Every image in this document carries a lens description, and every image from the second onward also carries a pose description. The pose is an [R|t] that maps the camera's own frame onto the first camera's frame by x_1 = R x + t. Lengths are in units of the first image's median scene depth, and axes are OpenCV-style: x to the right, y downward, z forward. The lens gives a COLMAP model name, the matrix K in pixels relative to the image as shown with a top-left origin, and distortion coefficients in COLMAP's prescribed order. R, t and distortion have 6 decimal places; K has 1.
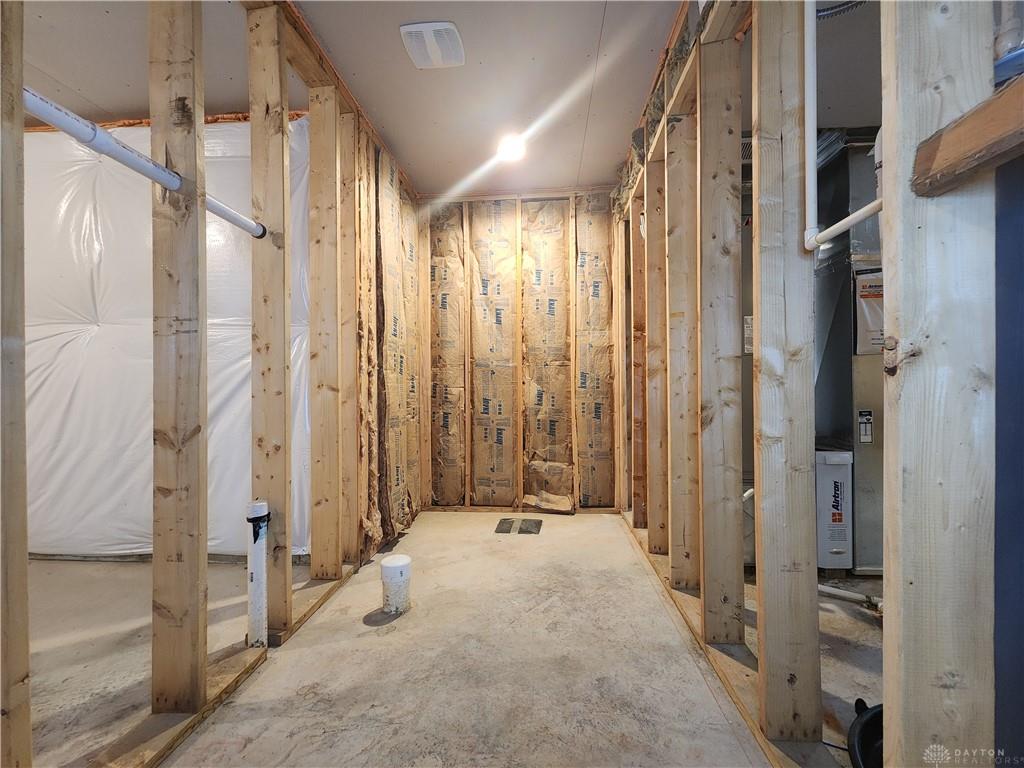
lens RADIAL K [[412.6, 0, 512.8], [0, 412.6, 385.5], [0, 0, 1]] dist [-0.000315, 0.000012]
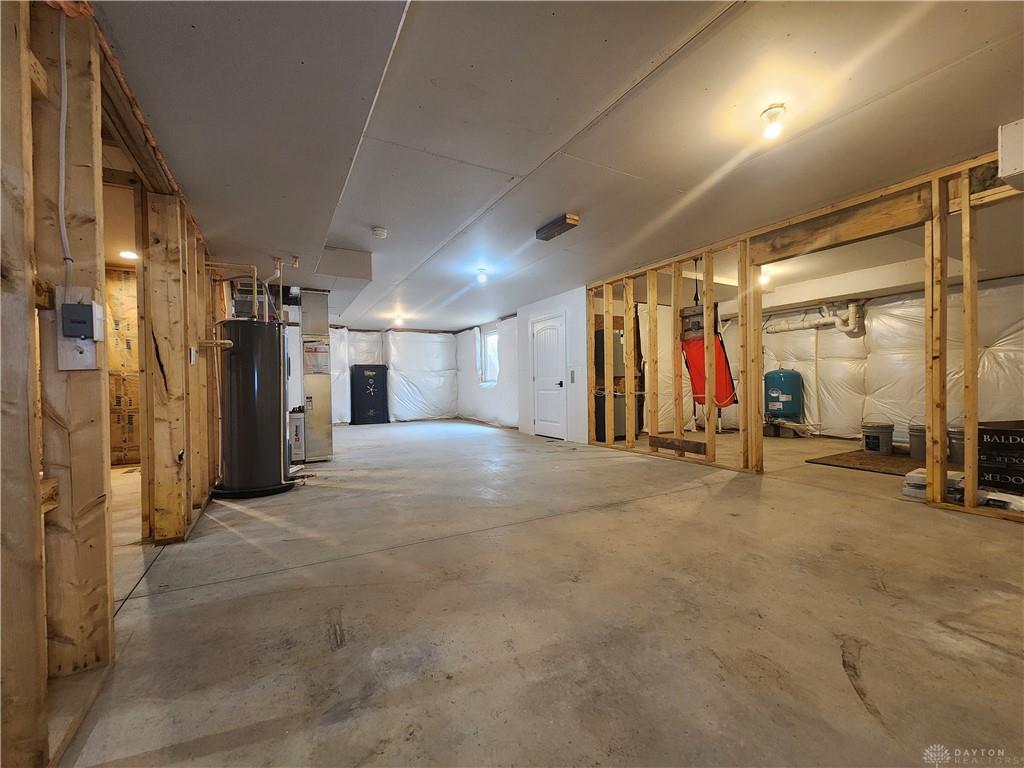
lens RADIAL K [[412.6, 0, 511.8], [0, 412.6, 387.7], [0, 0, 1]] dist [-0.000315, 0.000012]
pose [[0.827969, -0.007634, 0.560722, 0.294887], [0.004491, 0.999966, 0.006983, -0.004632], [-0.560756, -0.003264, 0.827975, -1.139918]]
